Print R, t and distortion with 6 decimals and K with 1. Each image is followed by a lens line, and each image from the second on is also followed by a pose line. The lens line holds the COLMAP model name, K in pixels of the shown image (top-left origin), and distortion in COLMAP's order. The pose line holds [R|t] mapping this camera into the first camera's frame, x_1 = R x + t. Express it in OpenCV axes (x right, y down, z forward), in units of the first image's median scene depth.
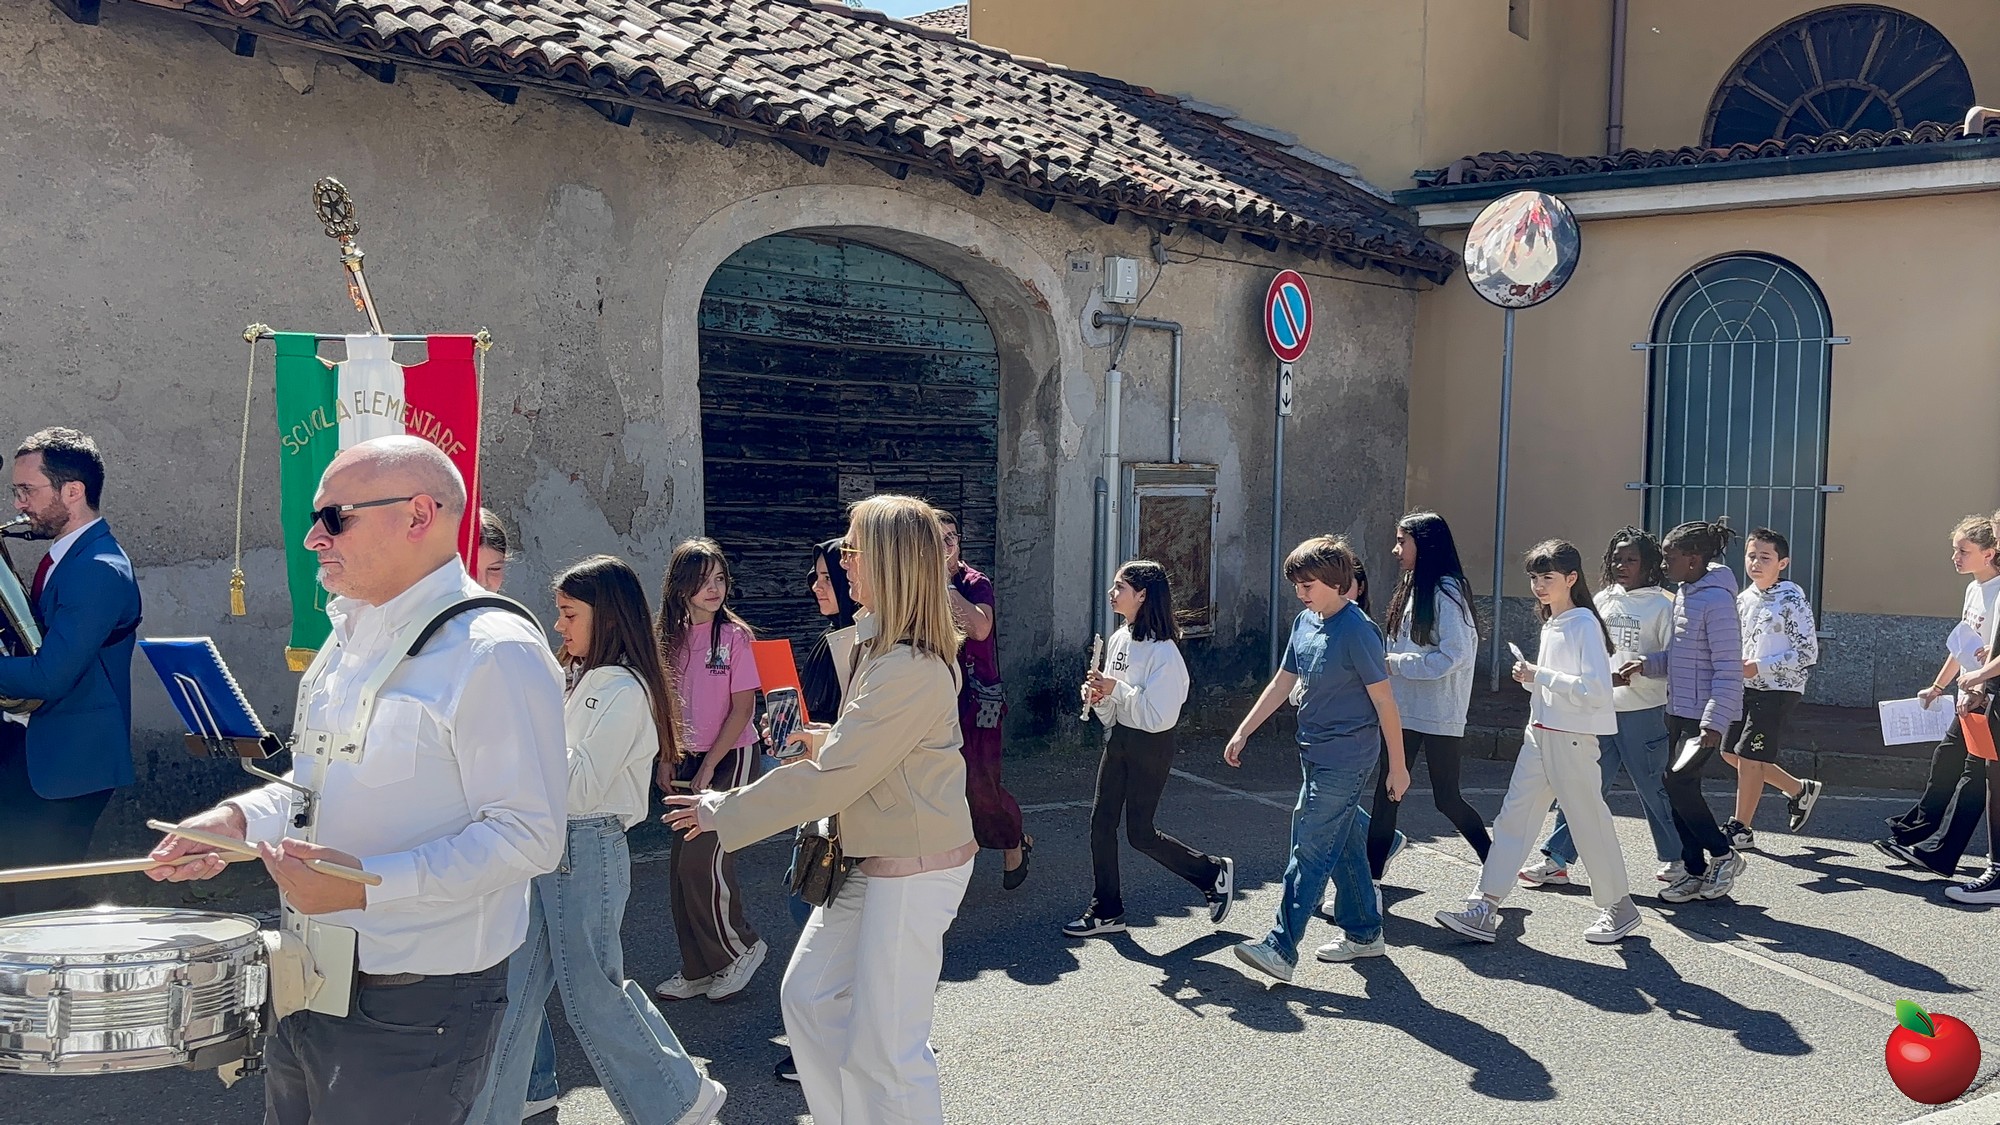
lens RADIAL K [[1785.3, 0, 1027.9], [0, 1785.3, 575.5], [0, 0, 1]] dist [0.009350, 0.012405]
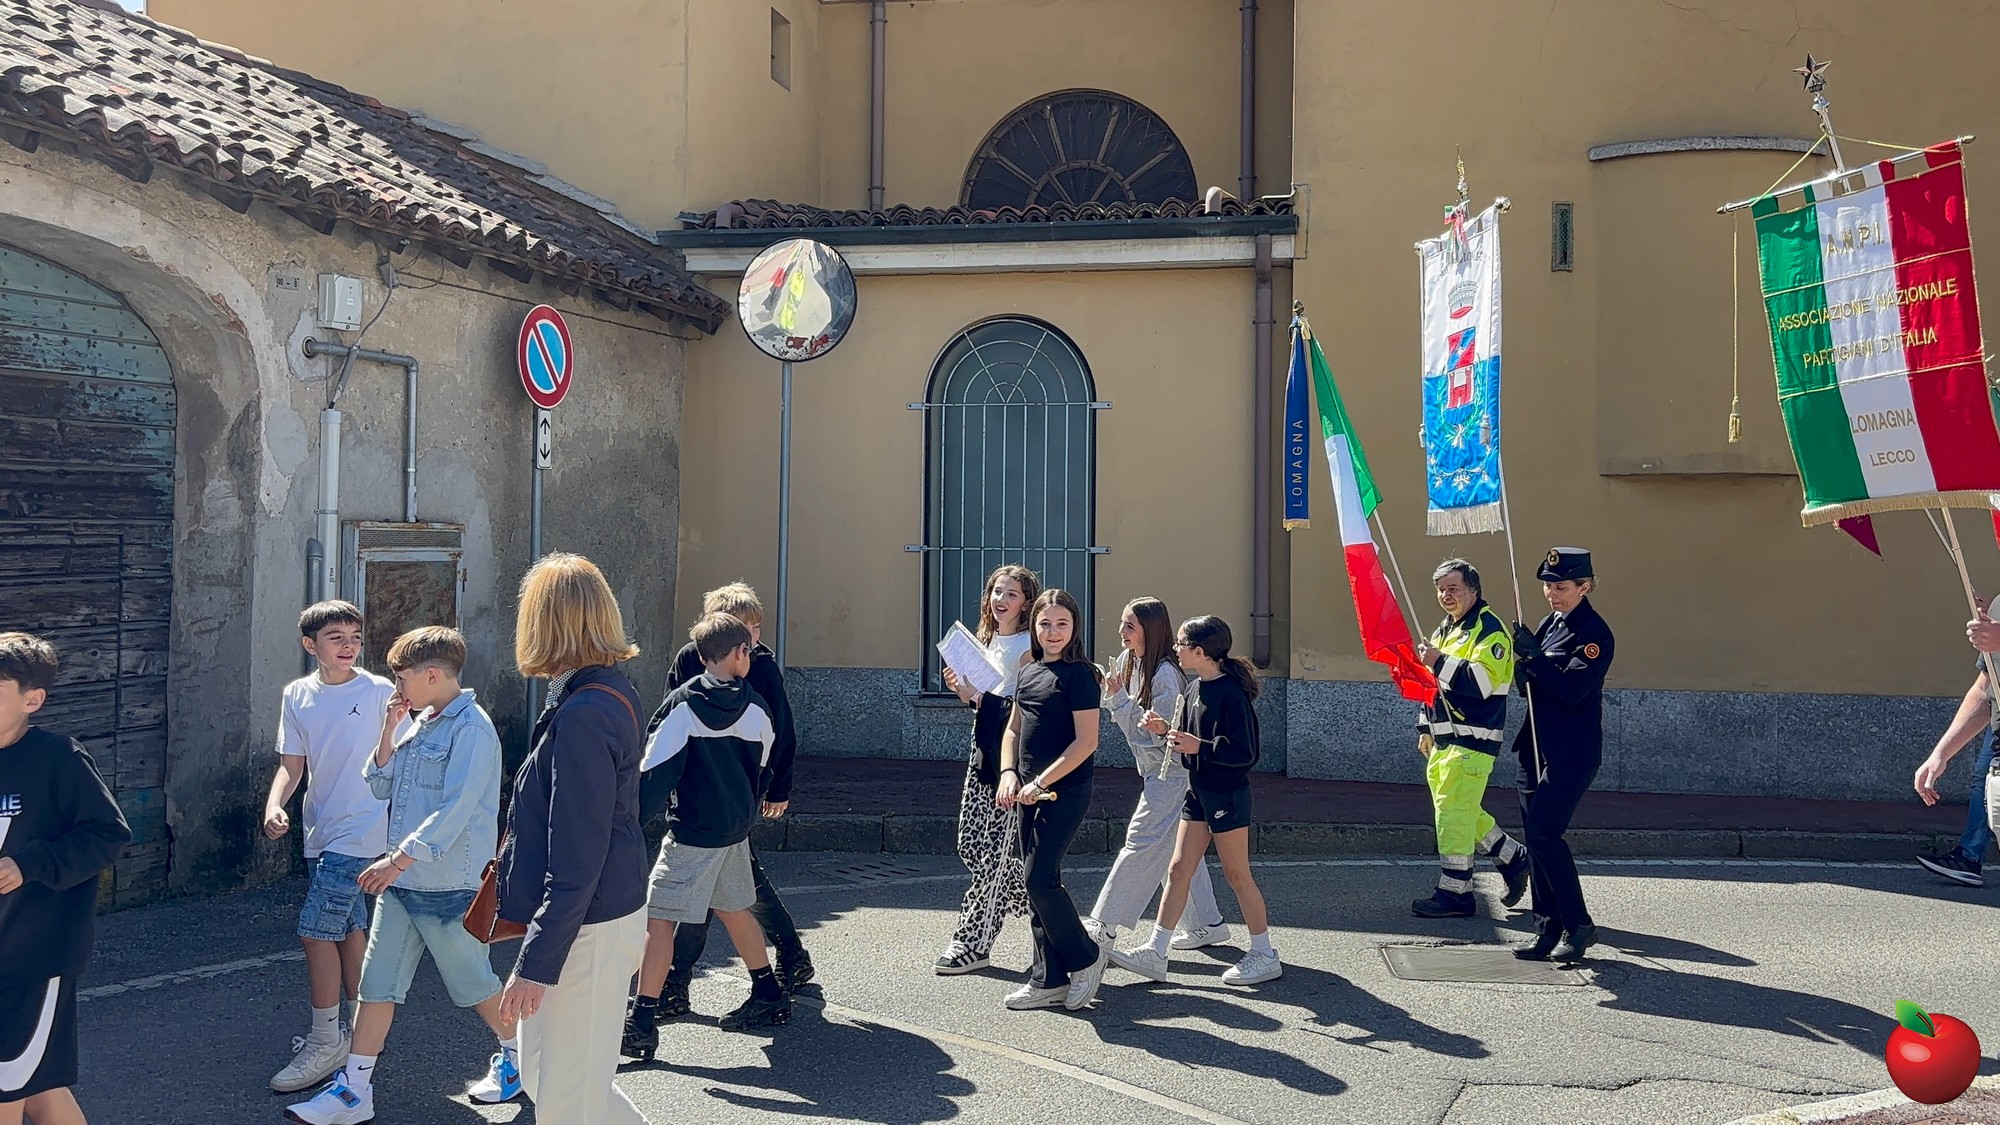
lens RADIAL K [[1771.9, 0, 1032.7], [0, 1771.9, 530.1], [0, 0, 1]] dist [0.131114, -0.353828]
pose [[0.912952, 0.001454, 0.408064, 0.005392], [0.023761, 0.998108, -0.056717, -0.003953], [-0.407374, 0.061476, 0.911190, 0.101373]]
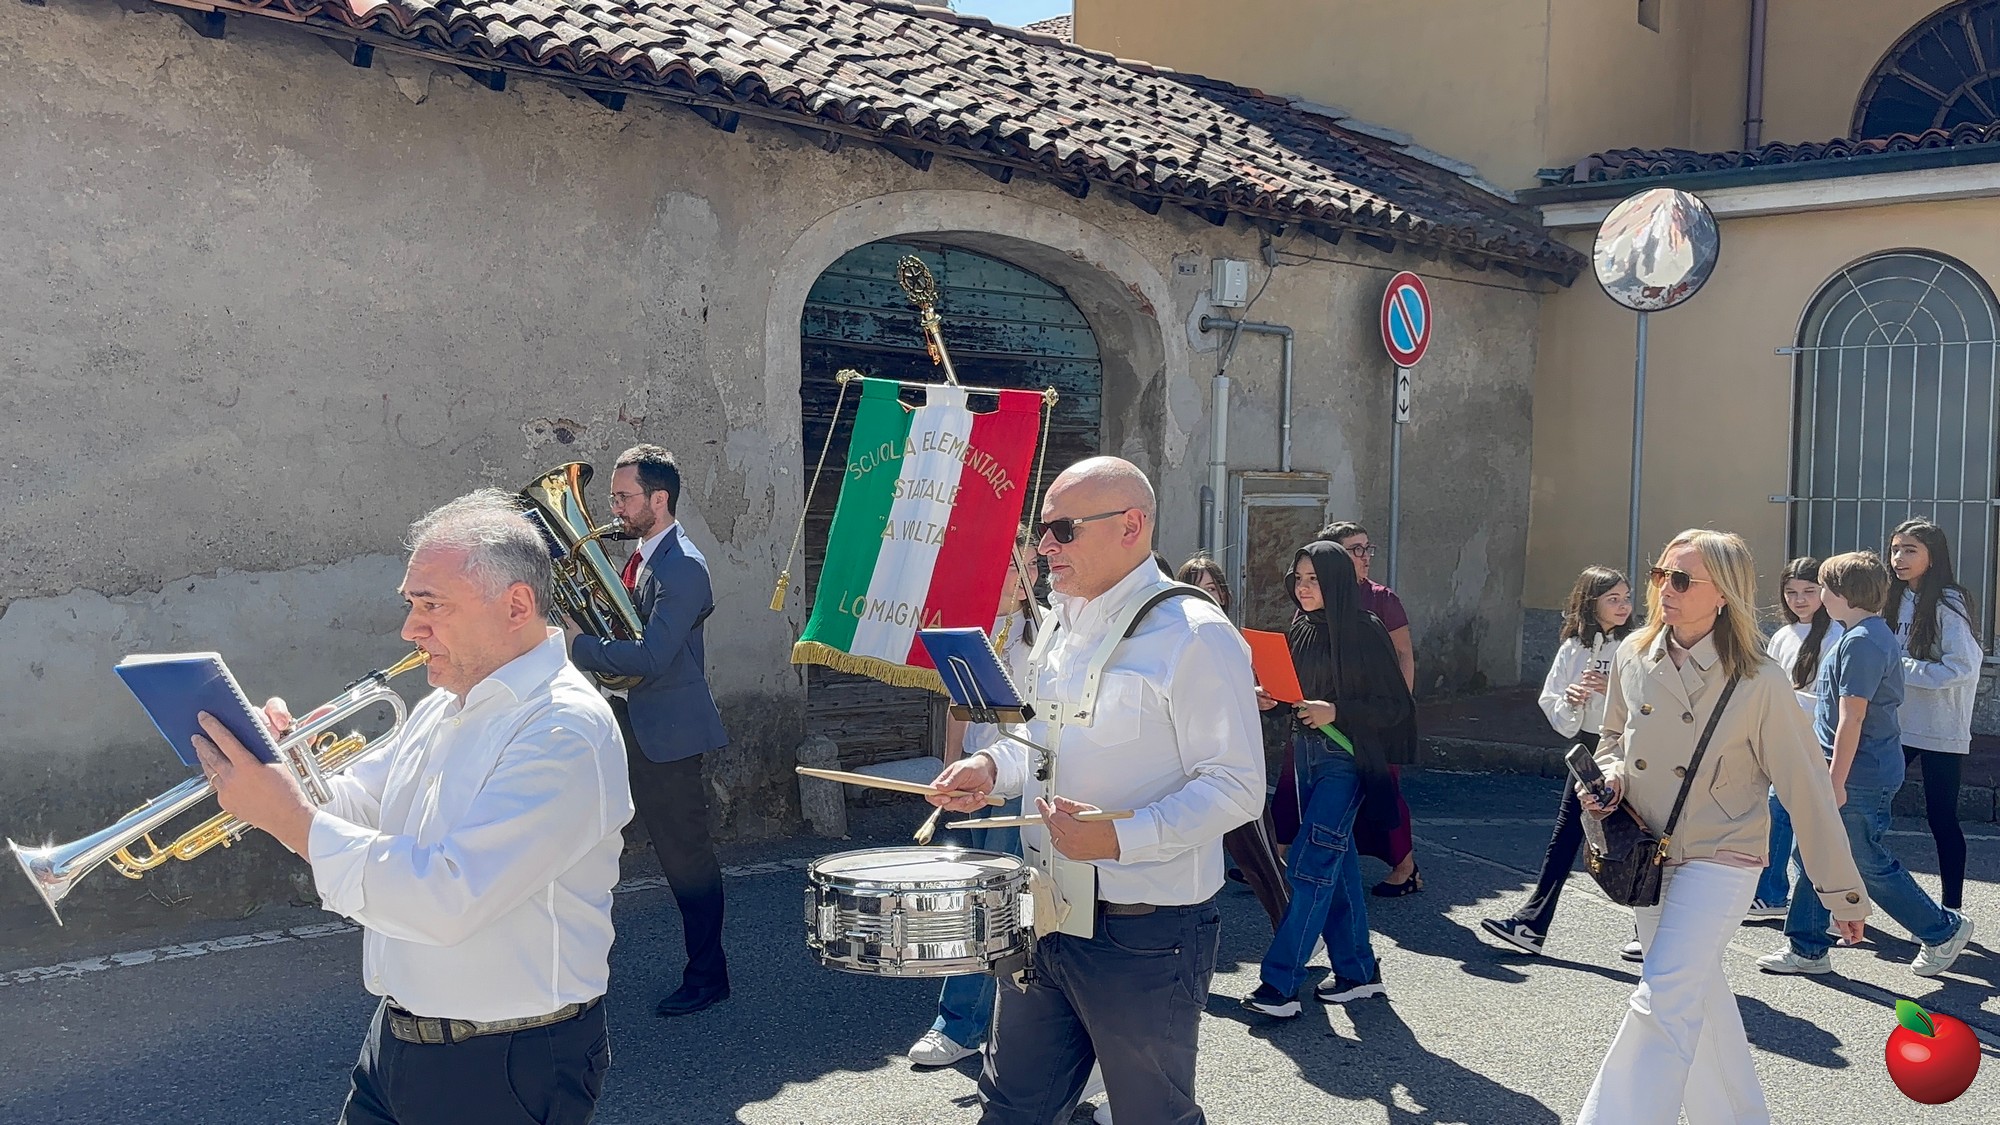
lens RADIAL K [[1774.3, 0, 878.9], [0, 1774.3, 573.0], [0, 0, 1]] dist [-0.064986, 0.069502]
pose [[0.990496, 0.010311, -0.137153, -0.003338], [-0.011097, 0.999926, -0.004964, -0.000964], [0.137091, 0.006438, 0.990537, 0.021820]]
